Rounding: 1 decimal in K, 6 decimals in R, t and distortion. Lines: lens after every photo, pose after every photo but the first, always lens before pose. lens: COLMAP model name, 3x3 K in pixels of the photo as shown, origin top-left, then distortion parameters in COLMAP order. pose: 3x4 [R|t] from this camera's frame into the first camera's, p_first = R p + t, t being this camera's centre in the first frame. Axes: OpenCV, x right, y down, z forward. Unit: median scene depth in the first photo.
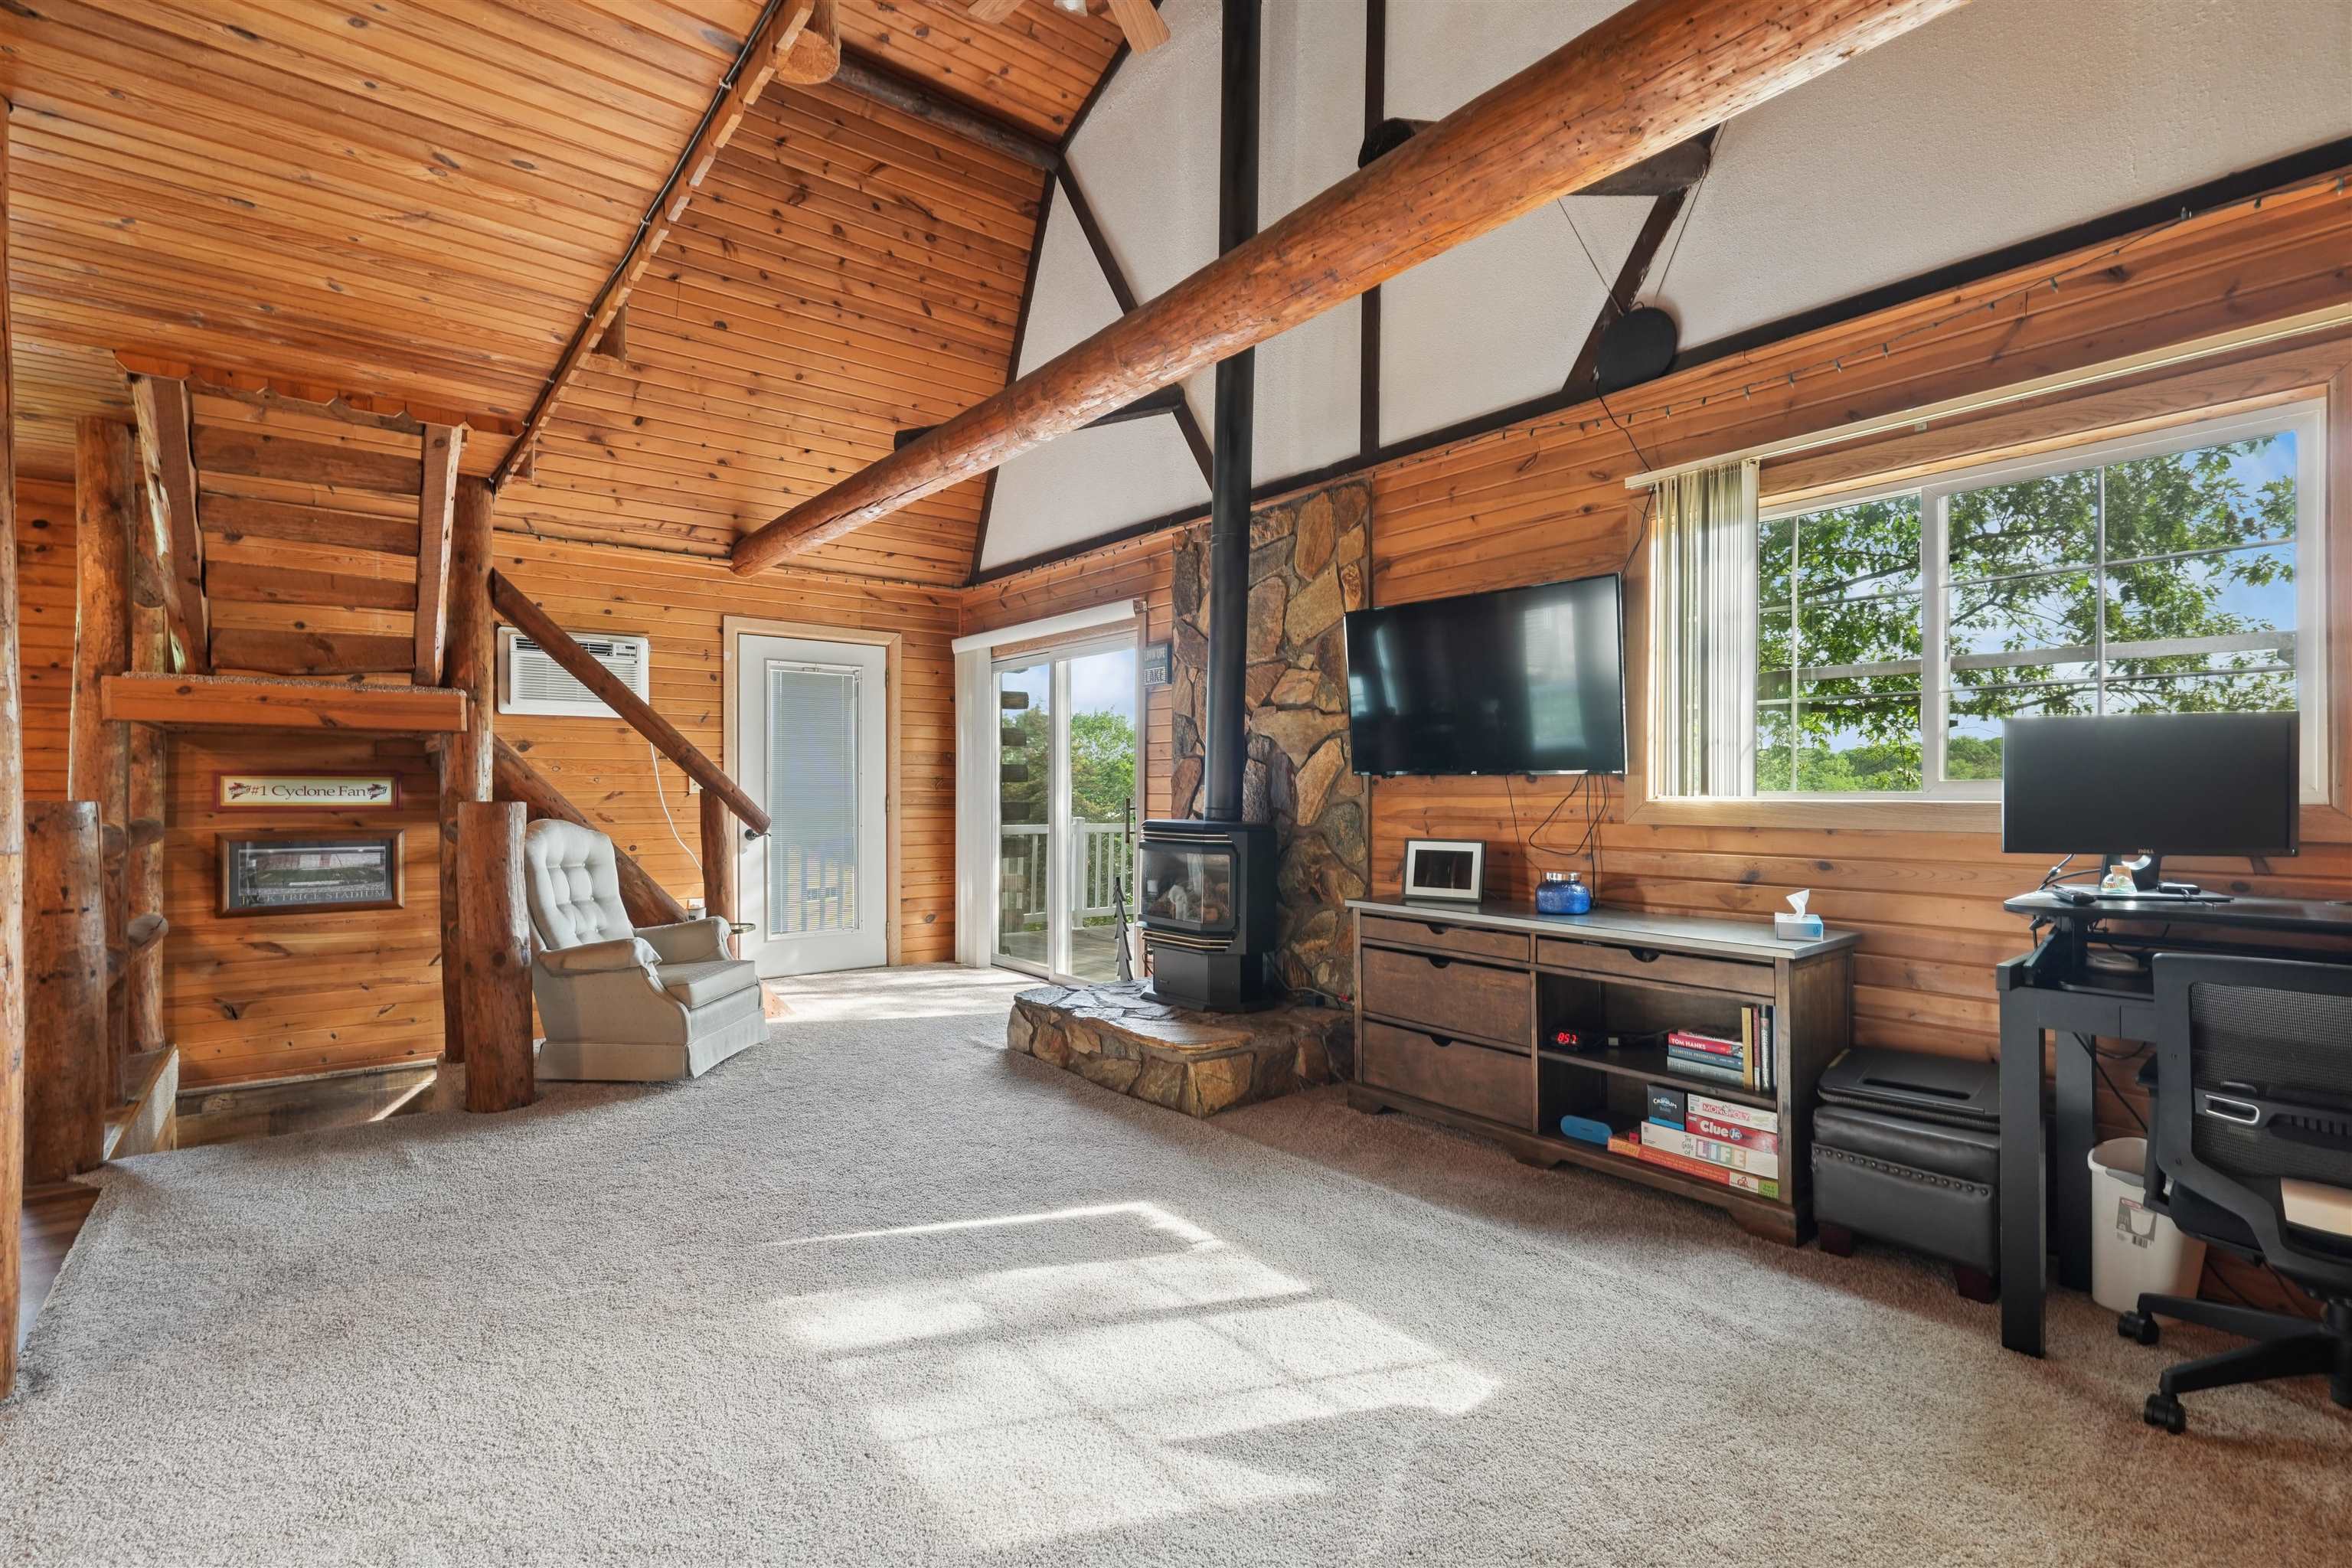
lens RADIAL K [[1074.7, 0, 1177.7], [0, 1074.7, 796.5], [0, 0, 1]] dist [-0.002646, 0.001320]
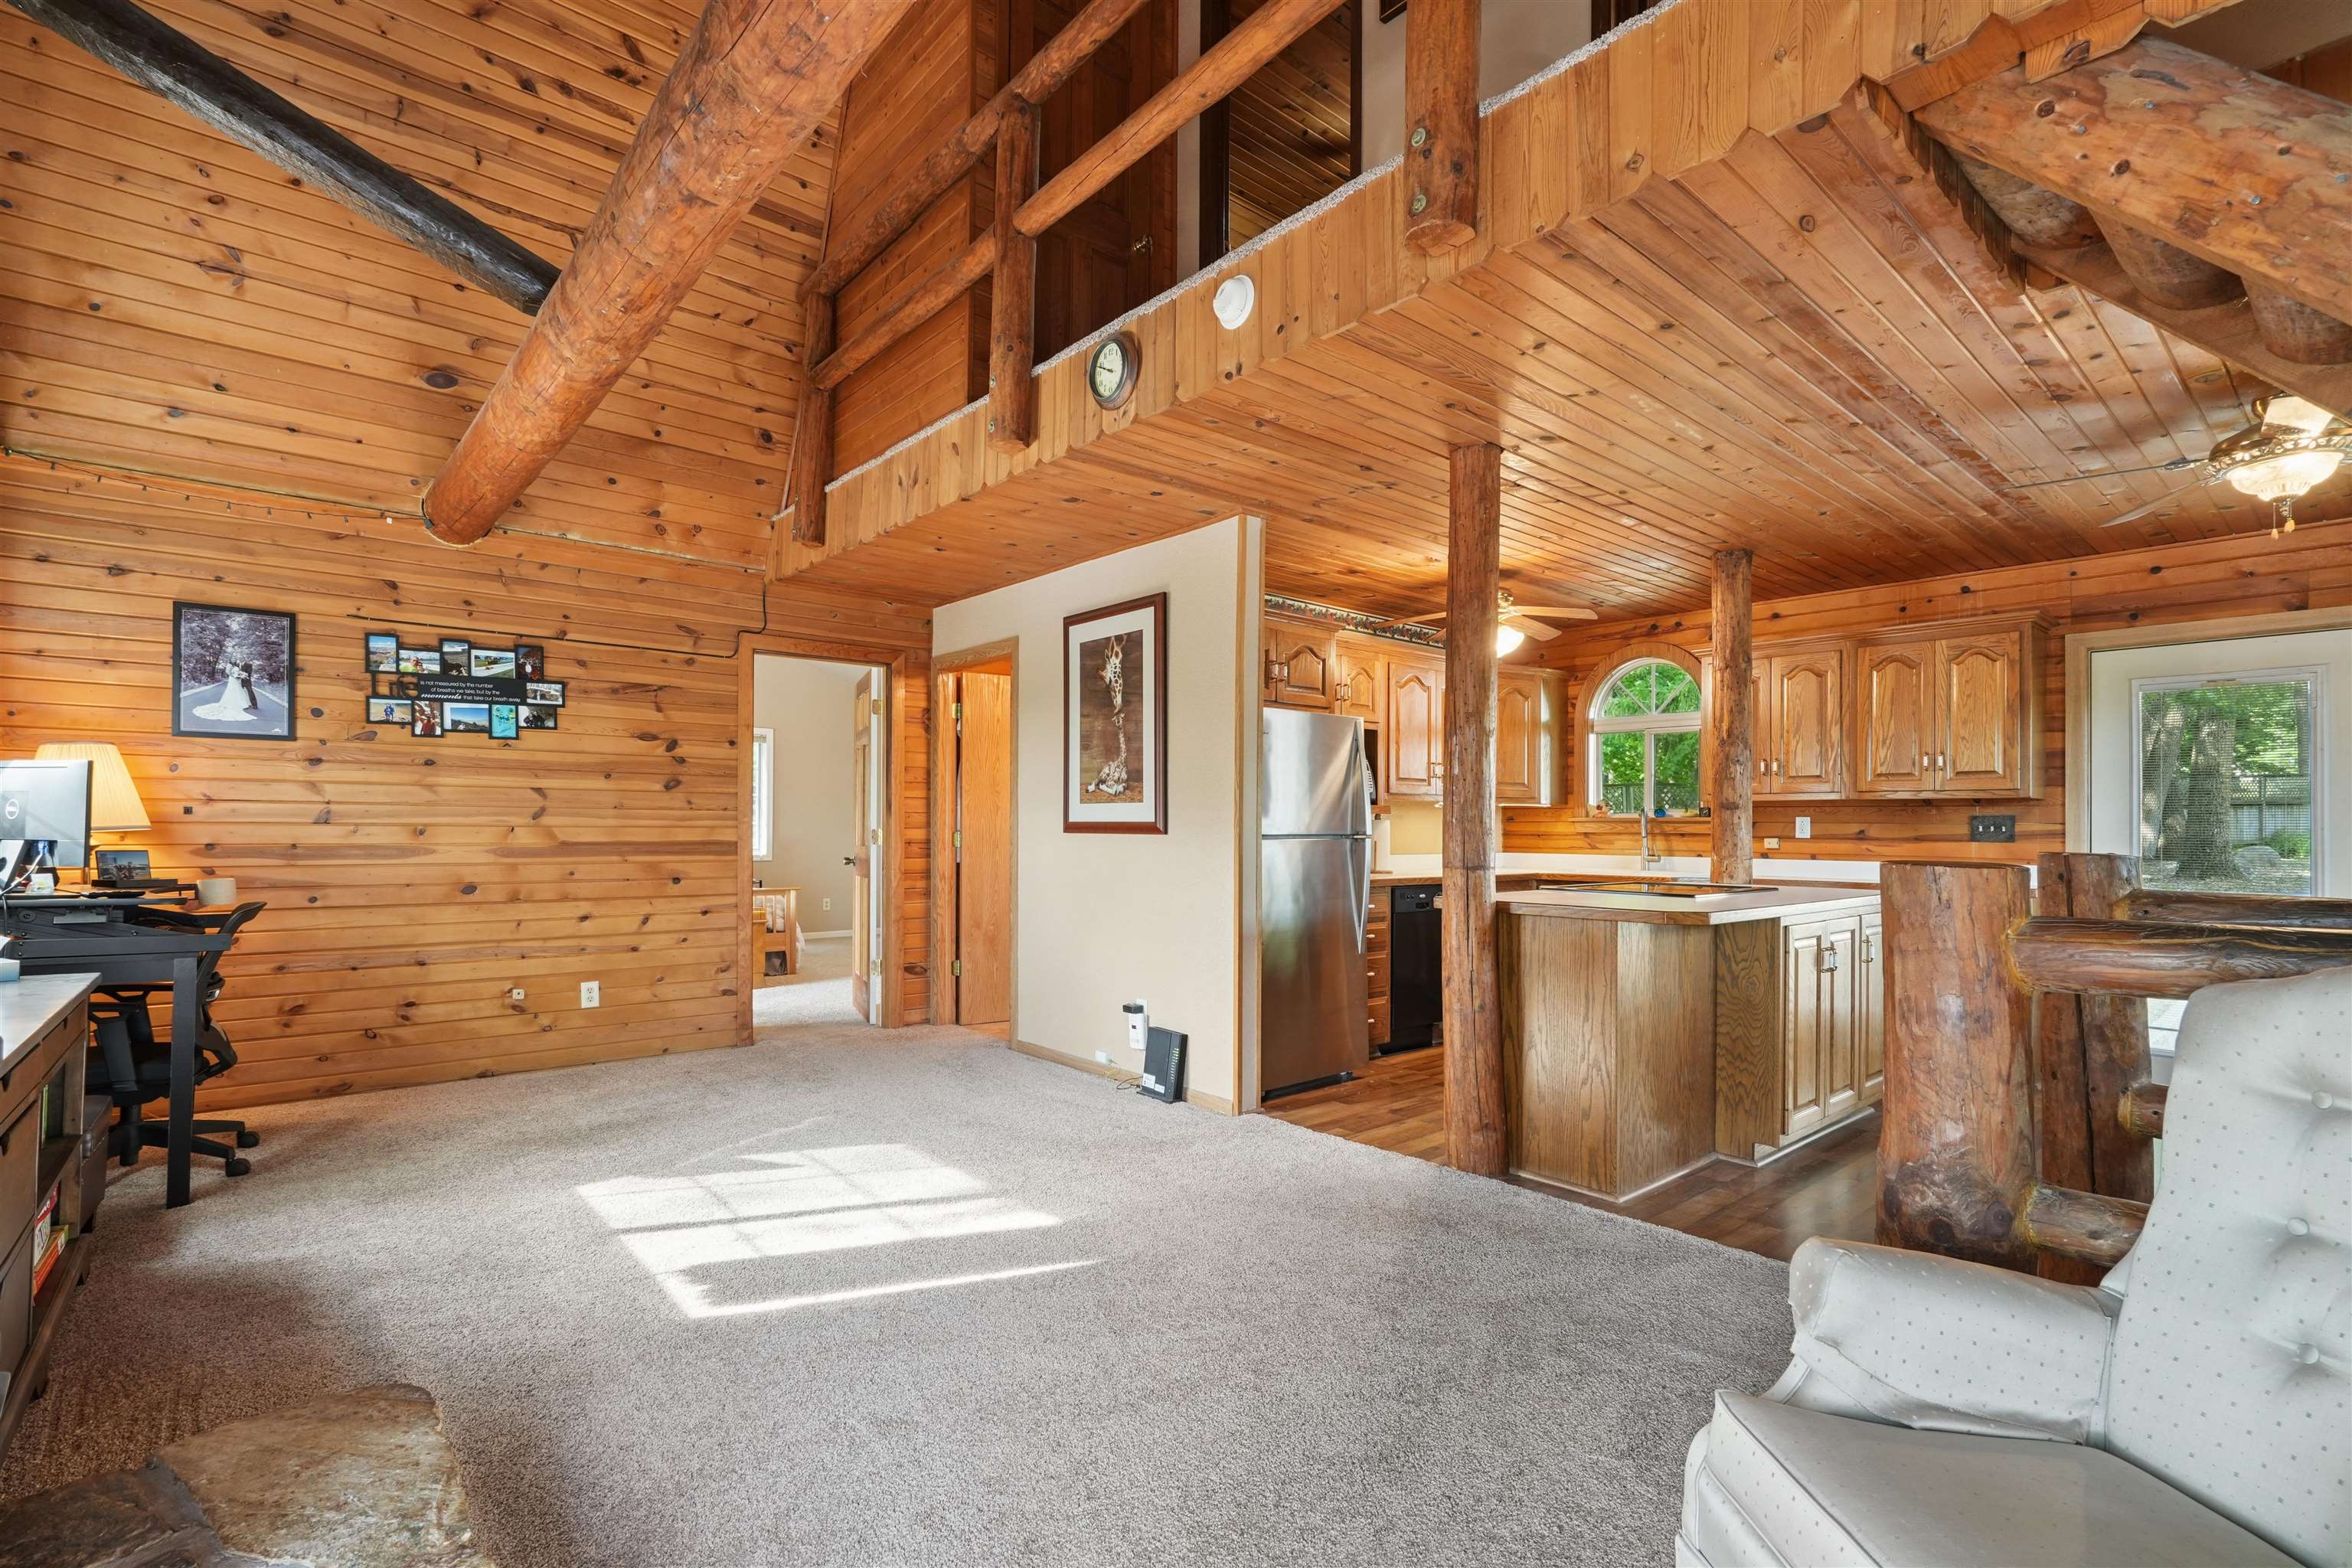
lens RADIAL K [[1071.3, 0, 1176.3], [0, 1071.3, 817.3], [0, 0, 1]] dist [-0.003263, 0.000533]
pose [[-0.999266, -0.010937, -0.036701, -0.266020], [-0.010850, 0.999938, -0.002590, -0.009940], [0.036727, -0.002190, -0.999323, 1.337880]]
